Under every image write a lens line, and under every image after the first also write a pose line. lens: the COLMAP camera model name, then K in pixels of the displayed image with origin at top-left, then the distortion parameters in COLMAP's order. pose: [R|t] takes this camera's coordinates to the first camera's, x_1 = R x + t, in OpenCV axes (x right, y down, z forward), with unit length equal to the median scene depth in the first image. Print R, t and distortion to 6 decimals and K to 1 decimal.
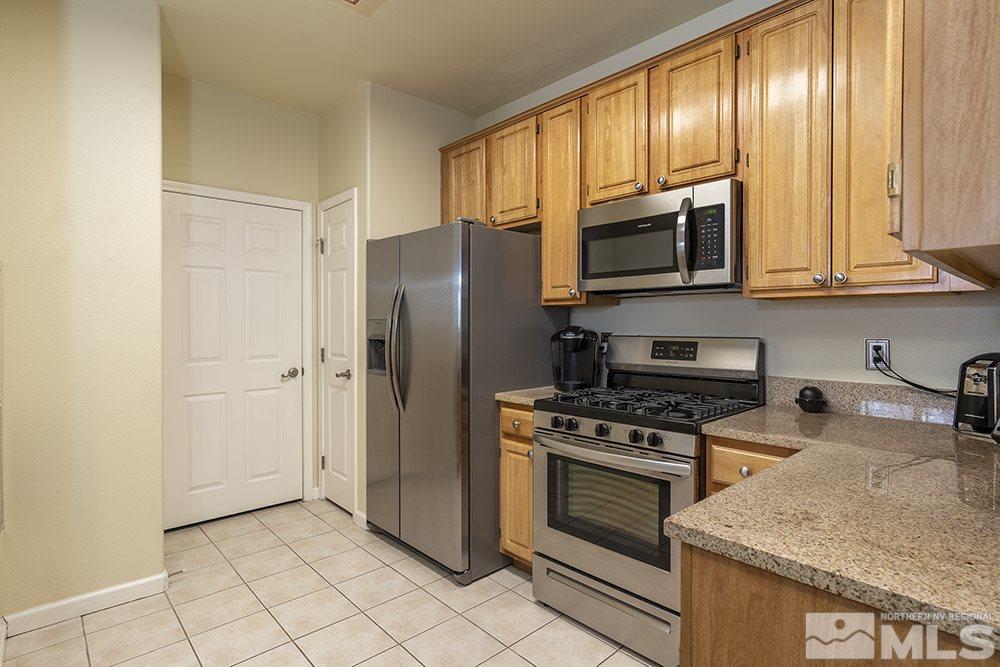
lens RADIAL K [[506.0, 0, 495.8], [0, 506.0, 325.7], [0, 0, 1]] dist [-0.012332, 0.008315]
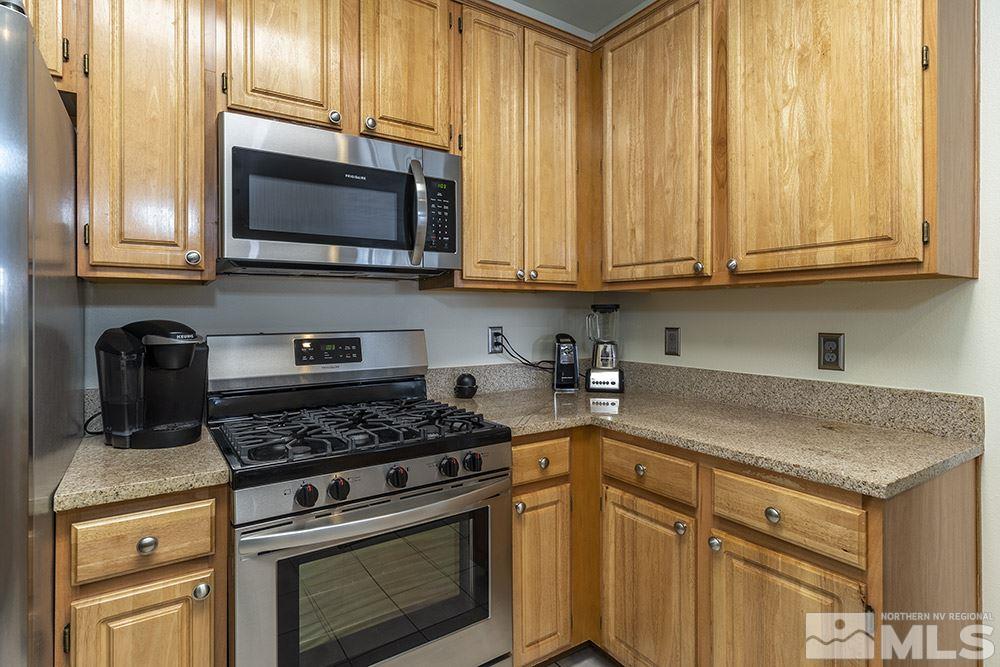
lens RADIAL K [[506.0, 0, 491.5], [0, 506.0, 316.1], [0, 0, 1]] dist [-0.012332, 0.008315]
pose [[0.161391, -0.004047, 0.986882, -0.337426], [0.006837, 0.999972, 0.002983, -0.002885], [-0.986867, 0.006266, 0.161414, 0.625436]]
